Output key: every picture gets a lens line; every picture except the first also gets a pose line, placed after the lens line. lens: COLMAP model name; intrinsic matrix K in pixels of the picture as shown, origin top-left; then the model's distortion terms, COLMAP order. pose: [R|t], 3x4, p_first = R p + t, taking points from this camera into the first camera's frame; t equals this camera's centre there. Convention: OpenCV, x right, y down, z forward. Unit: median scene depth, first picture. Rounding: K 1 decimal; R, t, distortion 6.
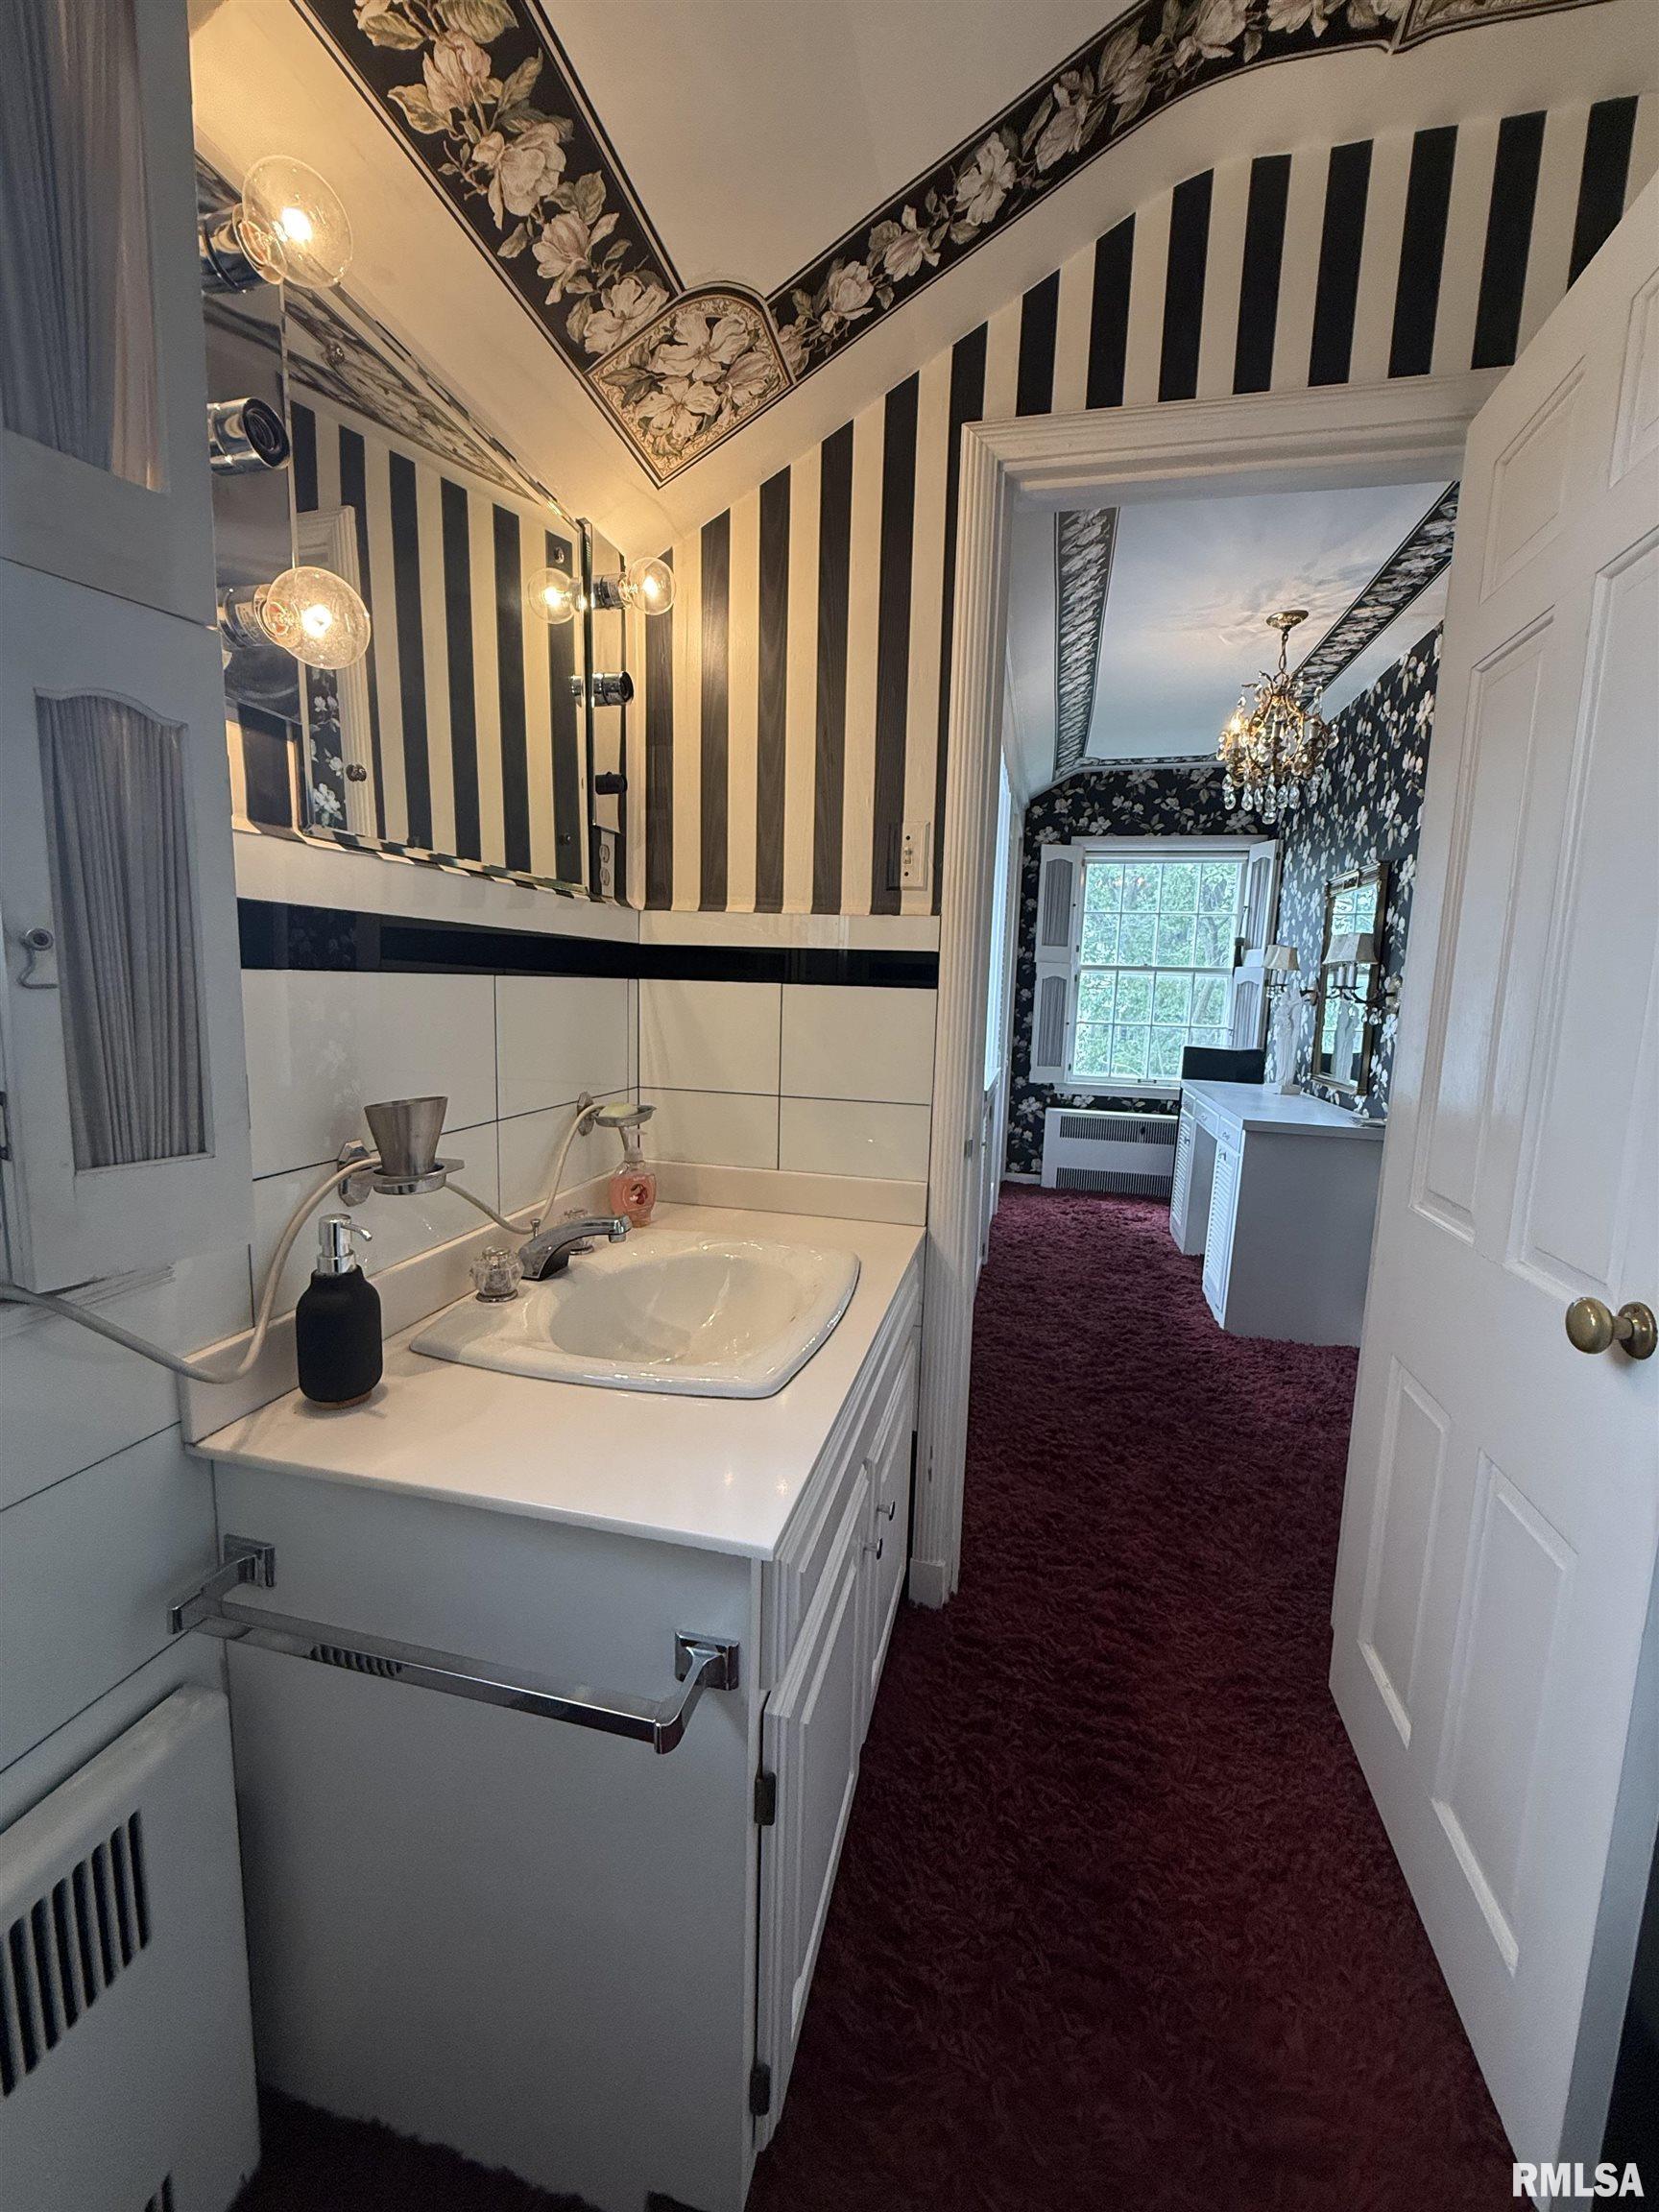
lens RADIAL K [[893.1, 0, 827.7], [0, 893.1, 1102.9], [0, 0, 1]] dist [0.002410, 0.000216]
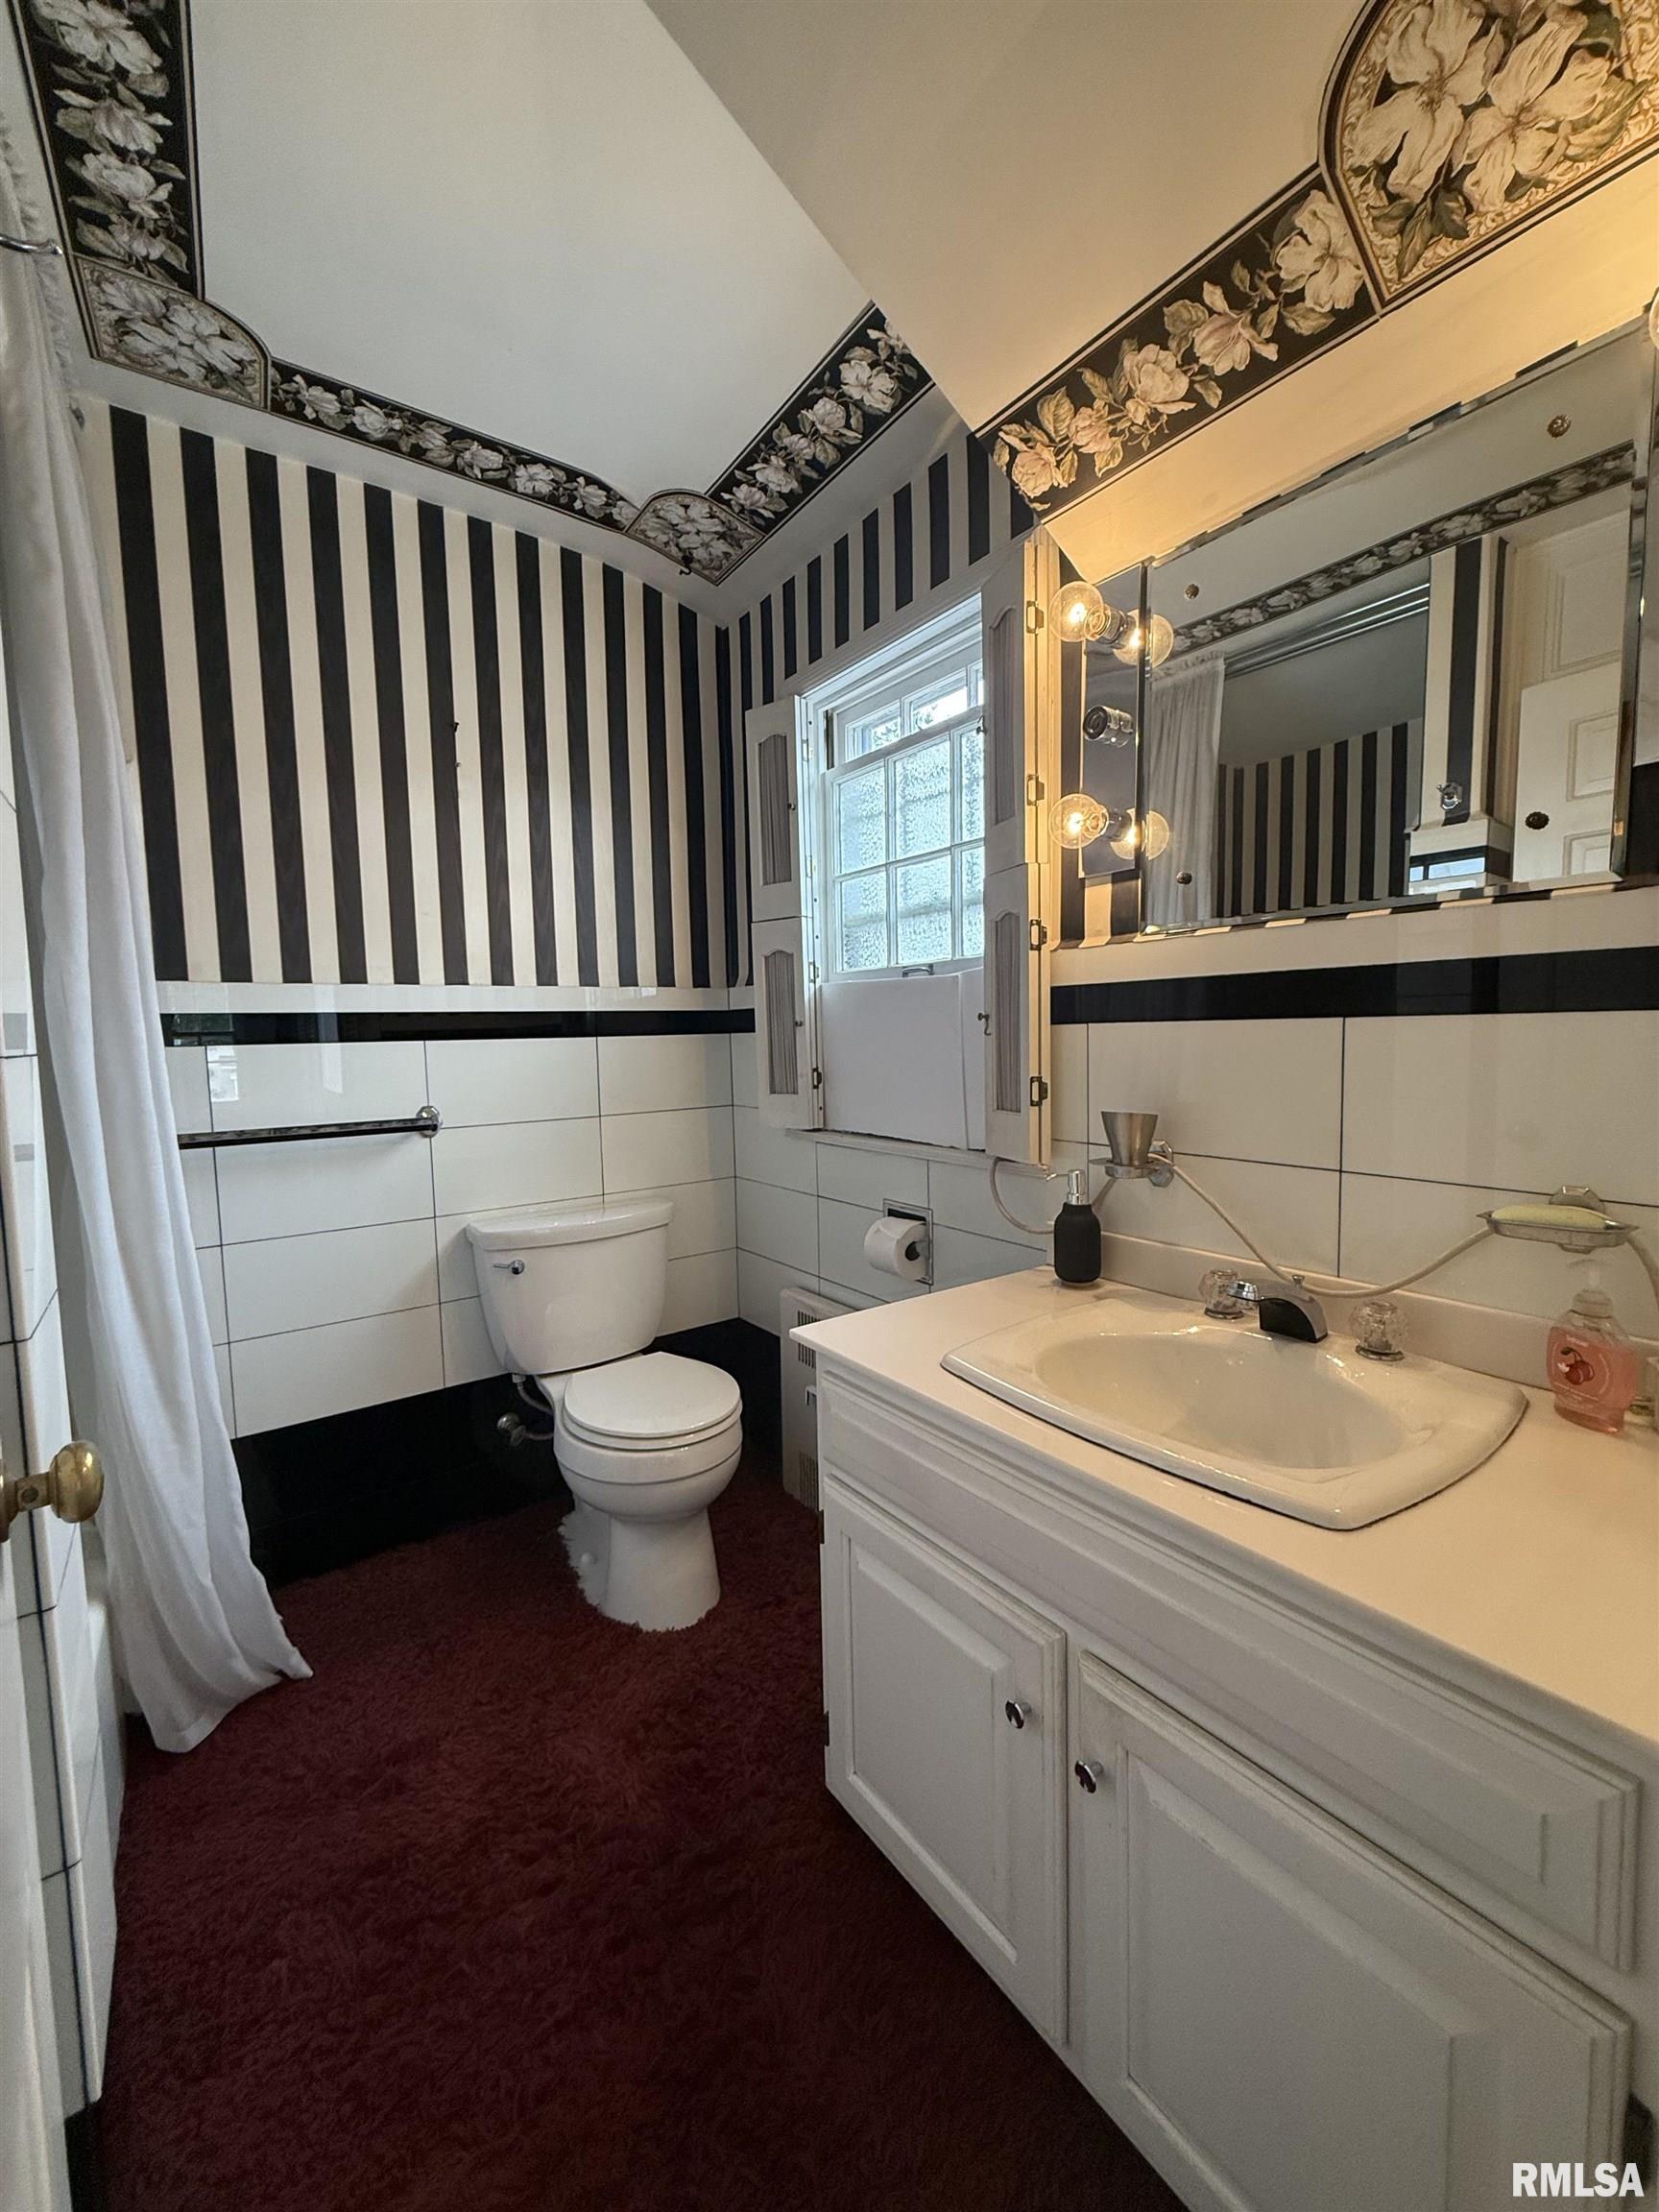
lens RADIAL K [[893.1, 0, 828.8], [0, 893.1, 1108.4], [0, 0, 1]] dist [0.002410, 0.000216]
pose [[-0.659844, 0.049713, -0.749757, 0.896706], [-0.097681, 0.983667, 0.151189, -0.175883], [0.745027, 0.172998, -0.644210, 1.549582]]
